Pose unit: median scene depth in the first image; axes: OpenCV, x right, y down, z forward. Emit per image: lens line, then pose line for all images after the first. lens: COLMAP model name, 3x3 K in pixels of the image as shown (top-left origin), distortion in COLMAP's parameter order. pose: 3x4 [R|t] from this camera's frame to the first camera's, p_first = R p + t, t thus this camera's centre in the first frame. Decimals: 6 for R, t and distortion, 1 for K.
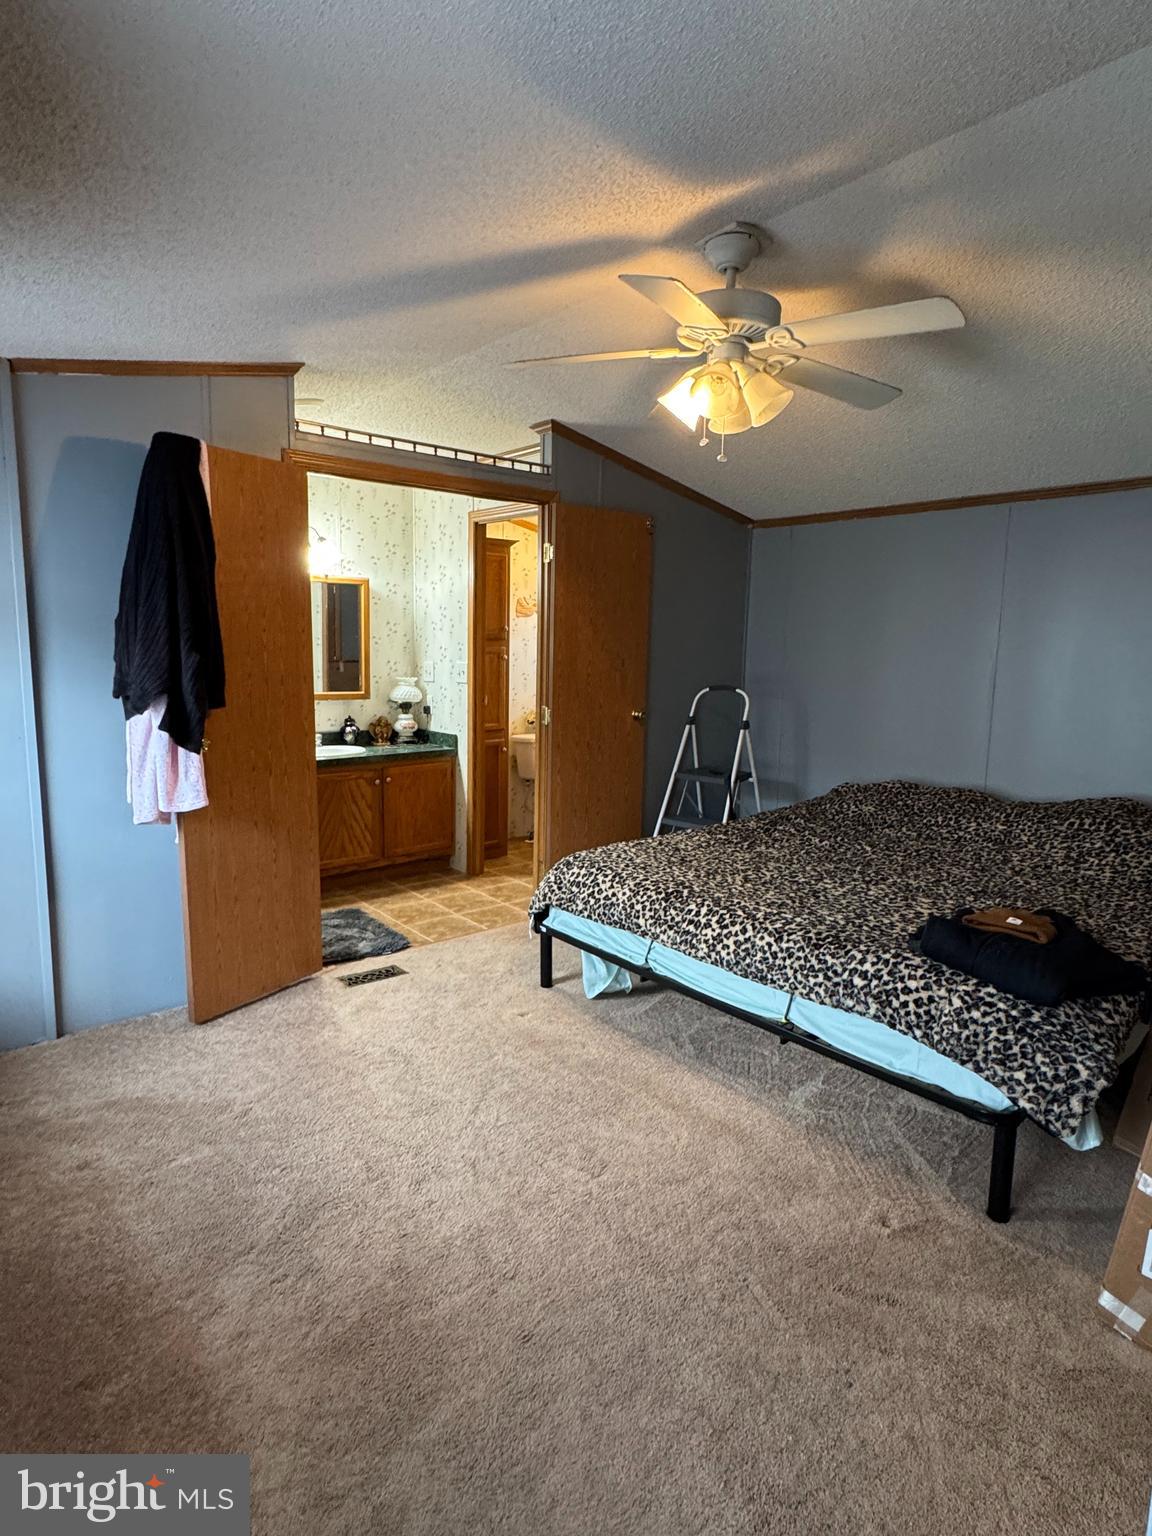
lens RADIAL K [[853.9, 0, 576.8], [0, 853.9, 764.2], [0, 0, 1]] dist [-0.003627, -0.001604]
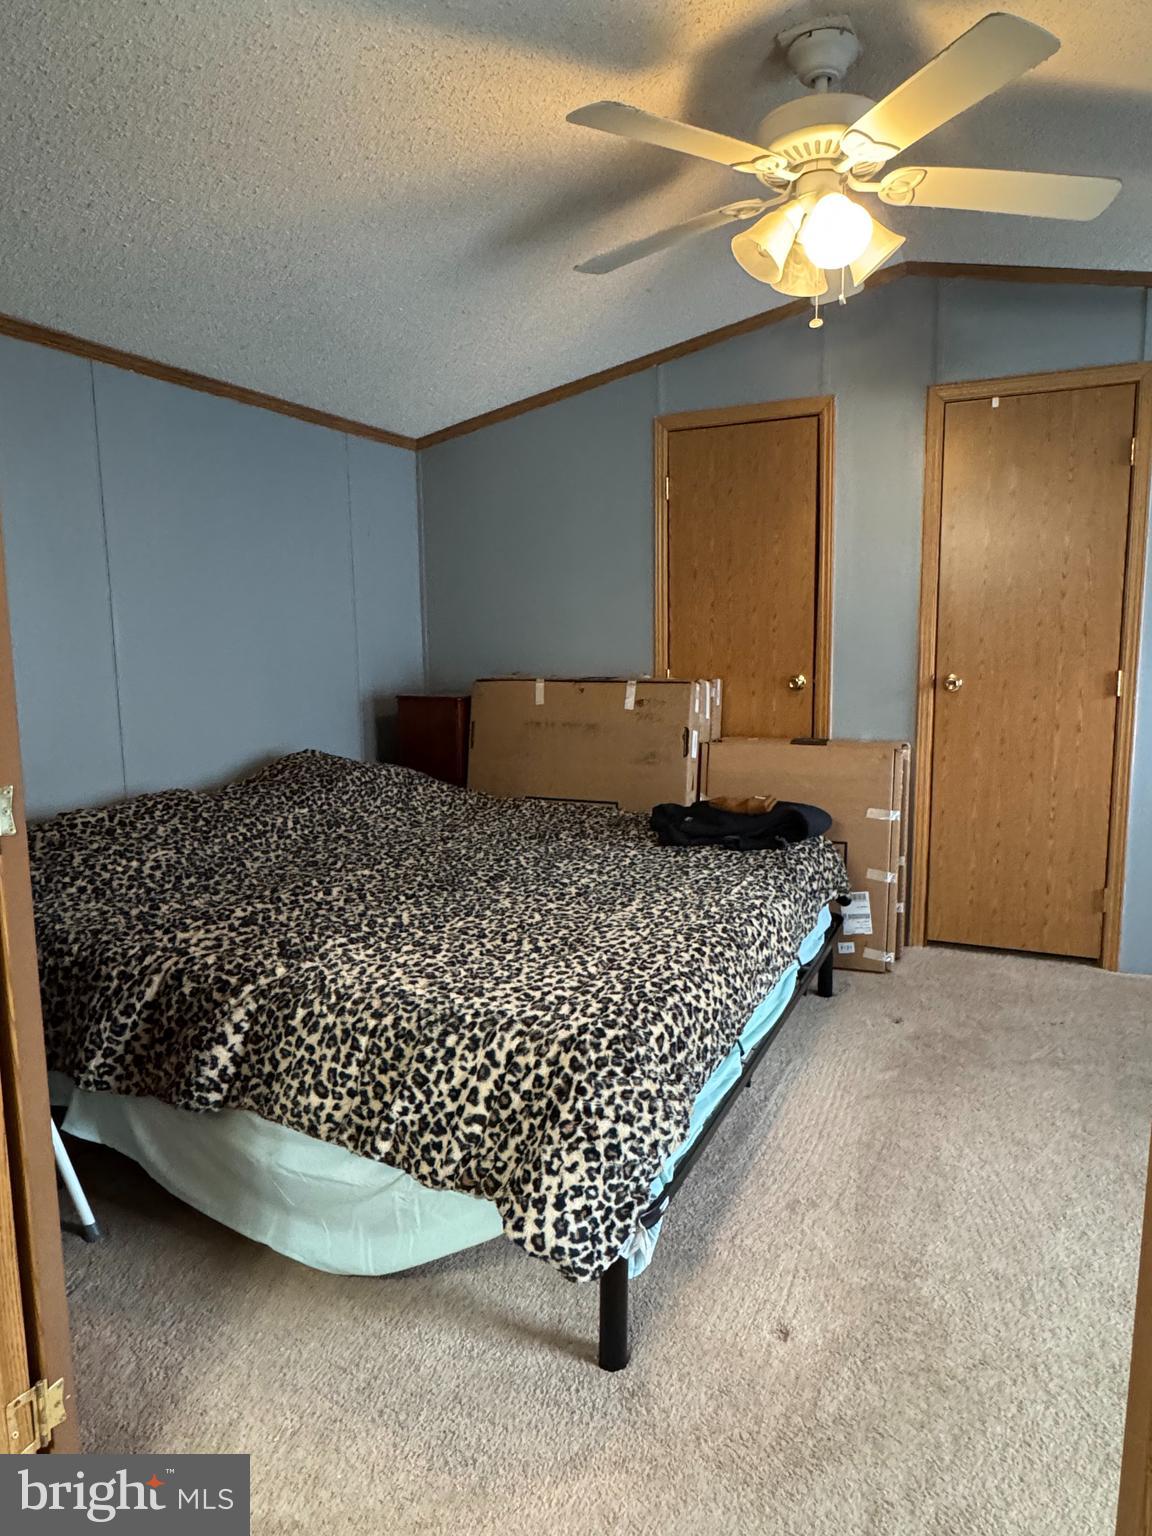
lens RADIAL K [[966.8, 0, 581.5], [0, 966.8, 762.4], [0, 0, 1]] dist [-0.004199, -0.002088]
pose [[-0.420716, -0.139379, 0.896421, -0.545515], [0.127602, 0.969212, 0.210584, -0.168725], [-0.898174, 0.202981, -0.389978, 1.502183]]
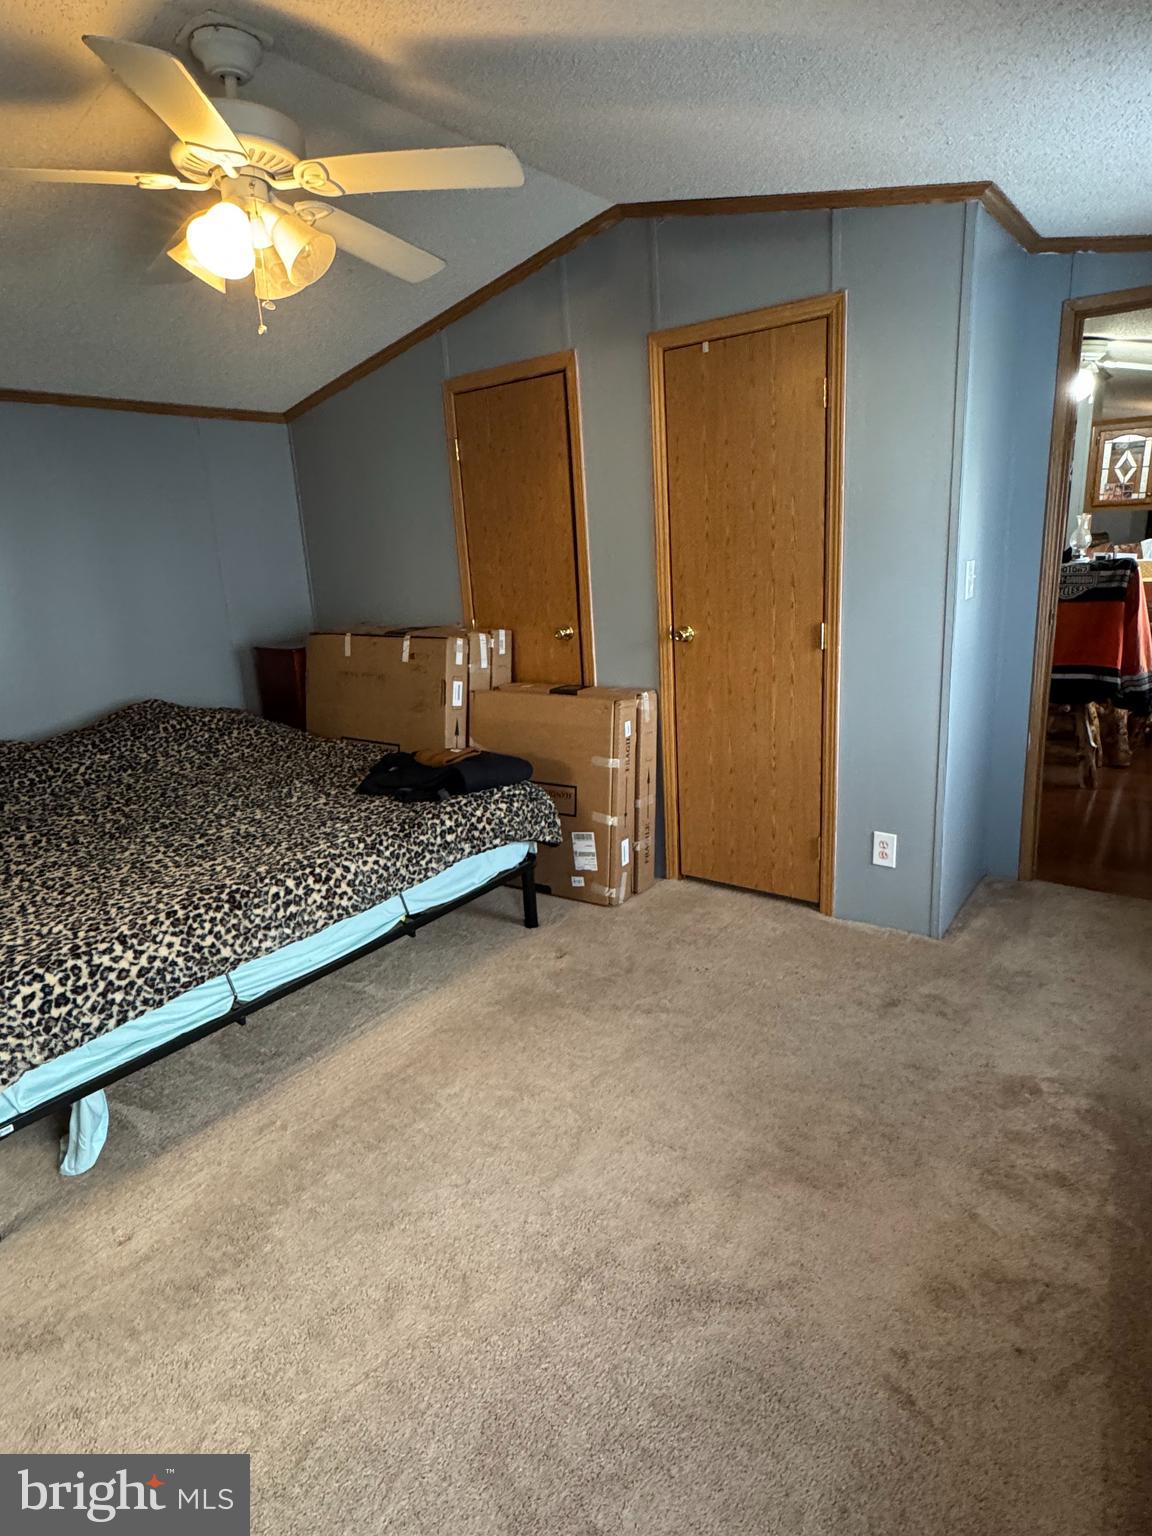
lens RADIAL K [[853.9, 0, 576.8], [0, 853.9, 764.2], [0, 0, 1]] dist [-0.003627, -0.001604]
pose [[-0.214406, -0.258838, 0.941824, -0.709666], [0.183579, 0.936385, 0.299135, -0.146833], [-0.959338, 0.237035, -0.153250, 0.867343]]
